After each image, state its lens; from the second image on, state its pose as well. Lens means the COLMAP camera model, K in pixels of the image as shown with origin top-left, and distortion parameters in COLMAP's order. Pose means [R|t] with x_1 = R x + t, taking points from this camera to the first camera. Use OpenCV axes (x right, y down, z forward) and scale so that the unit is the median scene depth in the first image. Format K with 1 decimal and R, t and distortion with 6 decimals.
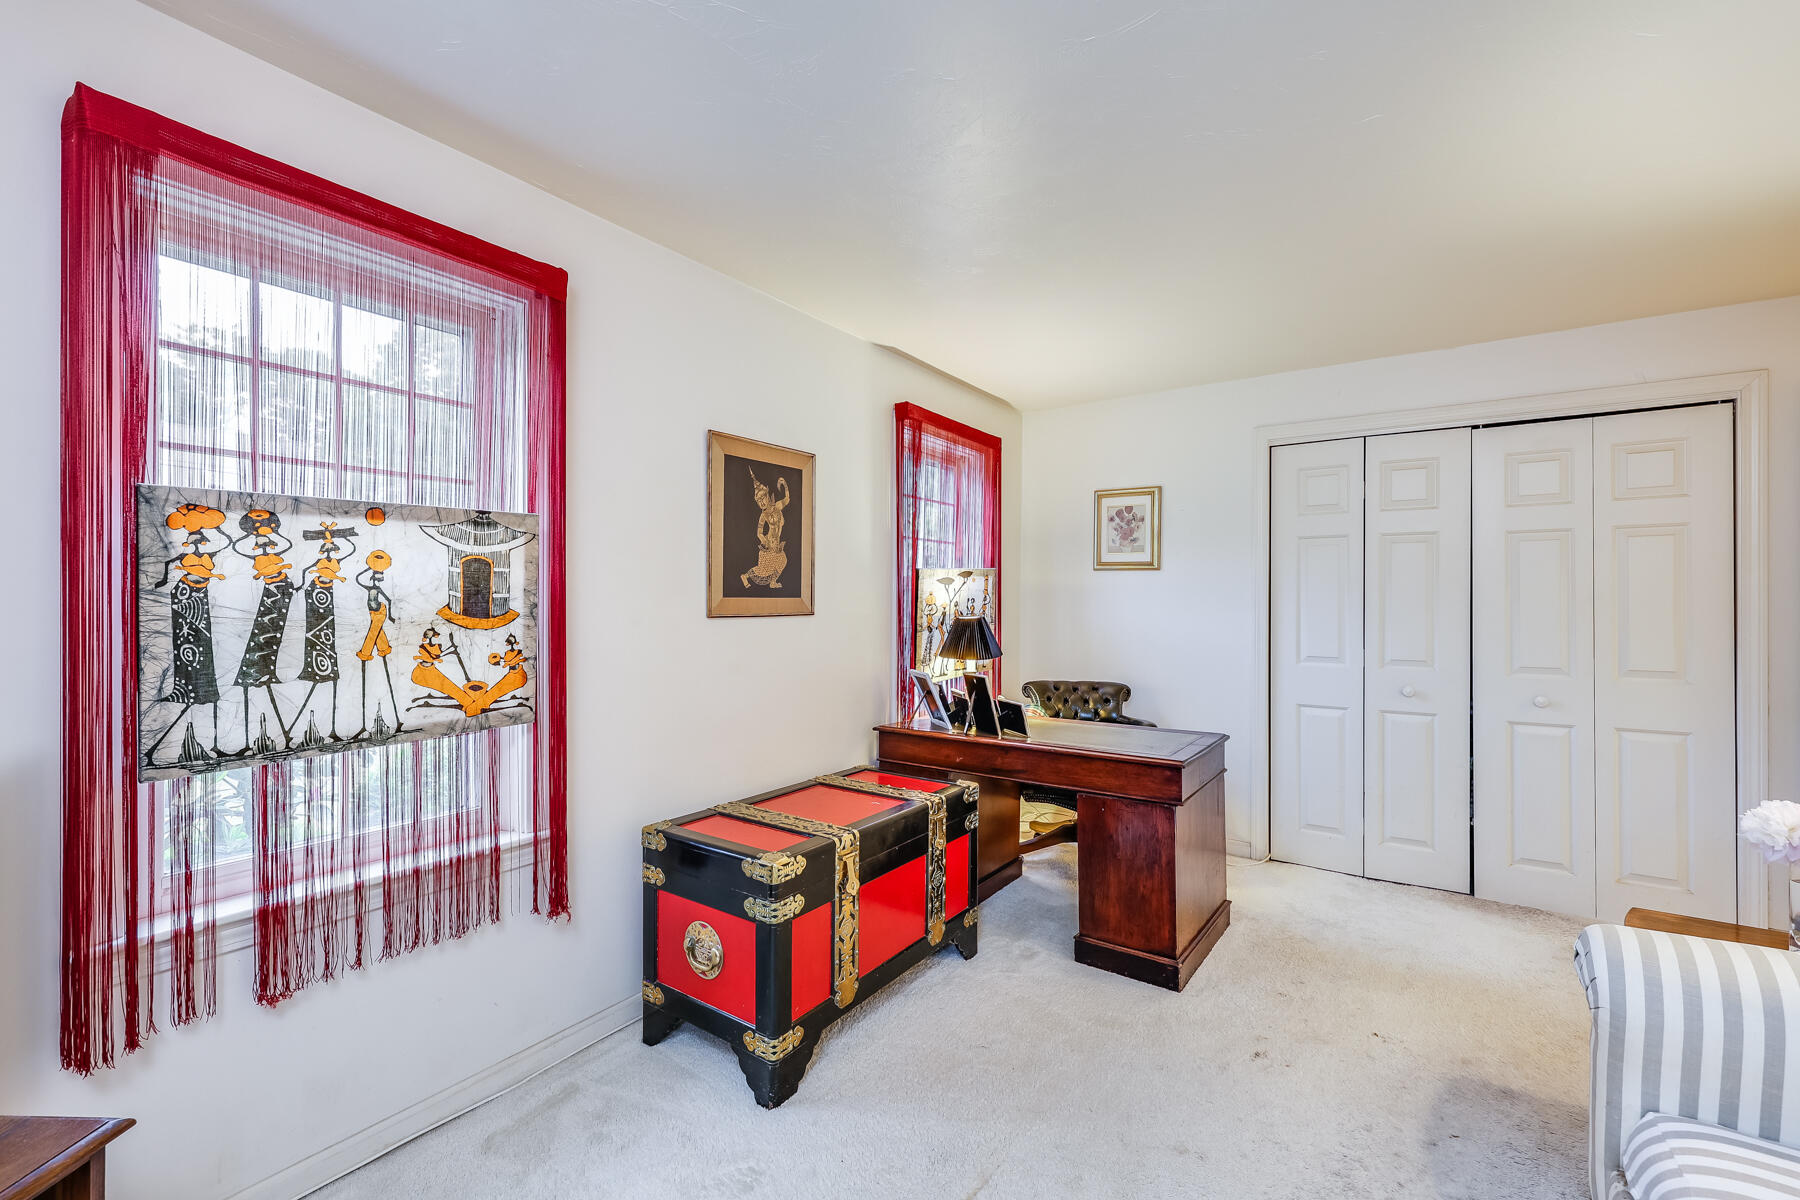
lens RADIAL K [[764.5, 0, 903.7], [0, 764.5, 592.2], [0, 0, 1]] dist [0.000417, 0.000012]
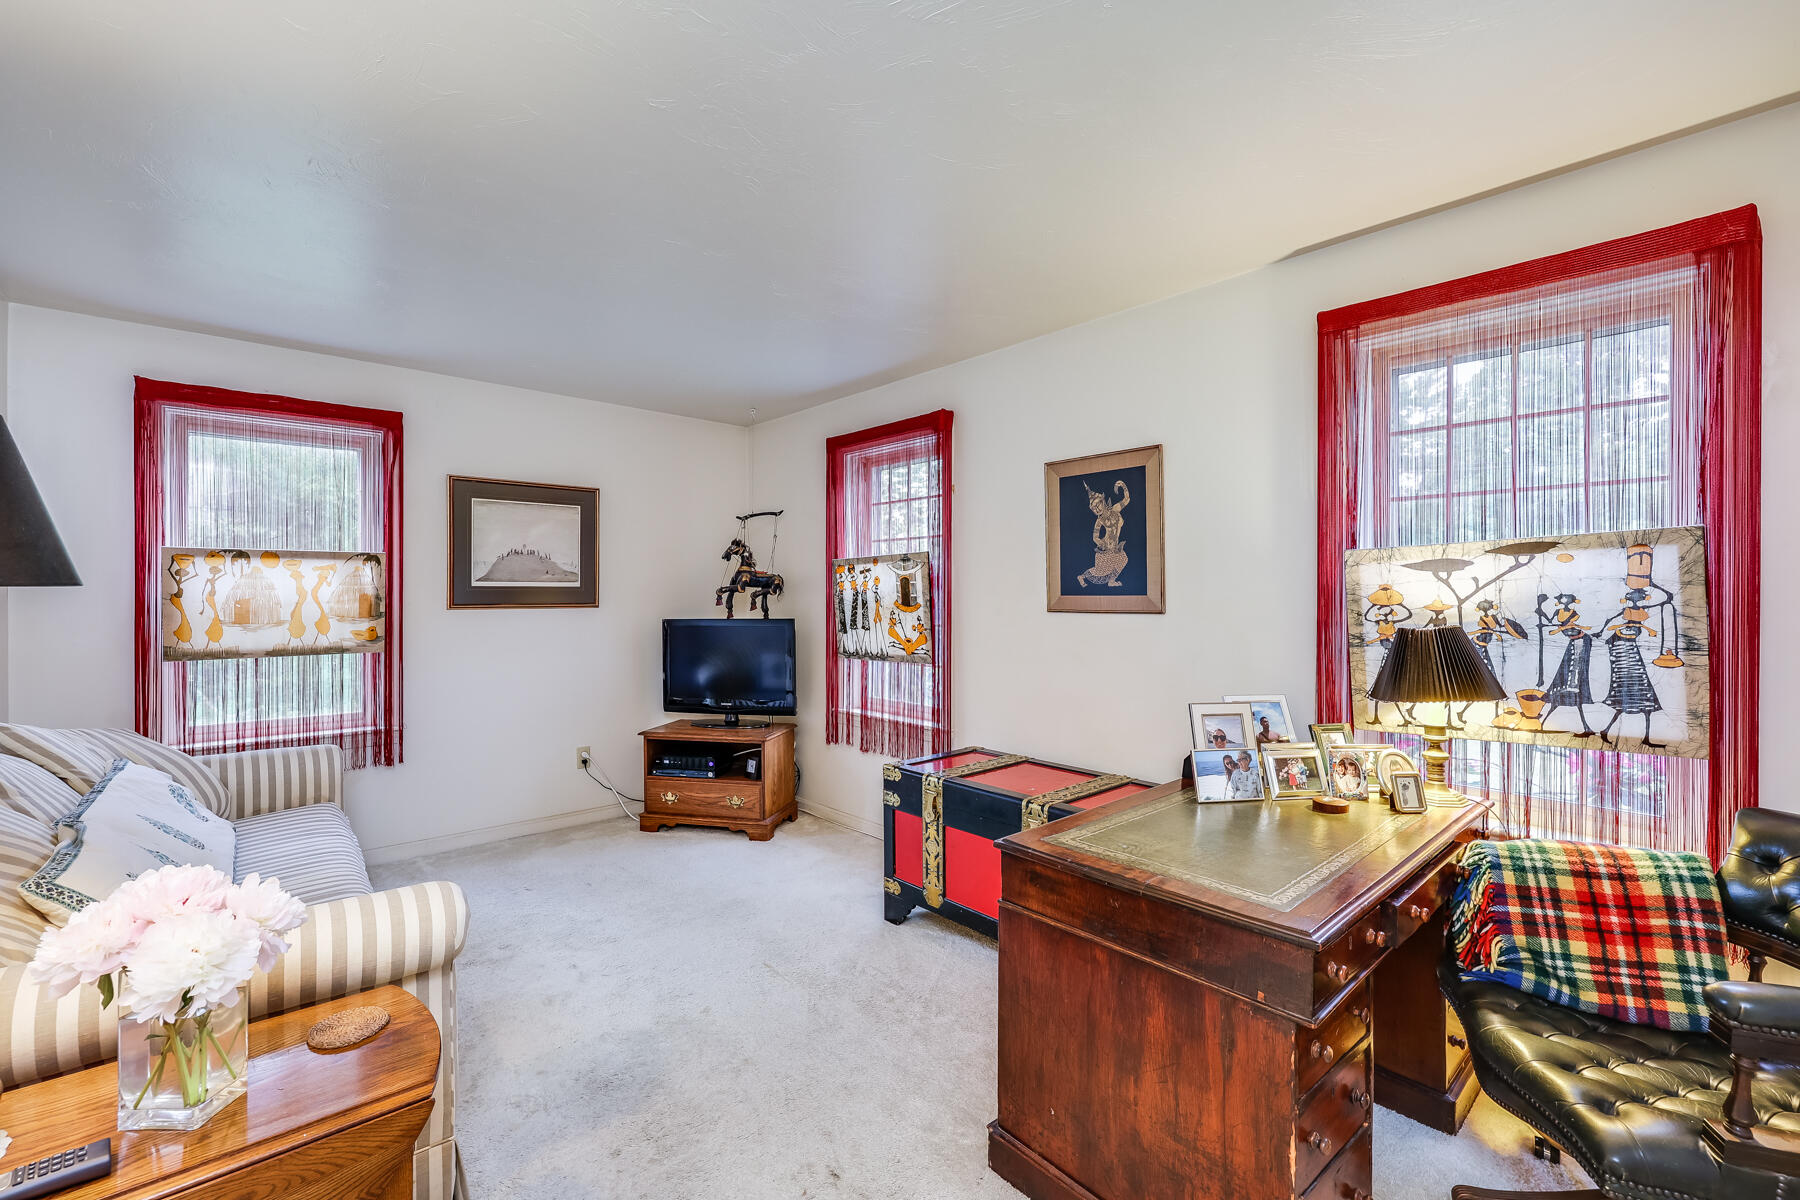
lens RADIAL K [[764.5, 0, 903.7], [0, 764.5, 592.2], [0, 0, 1]] dist [0.000417, 0.000012]
pose [[-0.228636, -0.007335, -0.973484, 1.217581], [0.008897, 0.999914, -0.009624, 0.013069], [0.973471, -0.010862, -0.228551, 1.255888]]
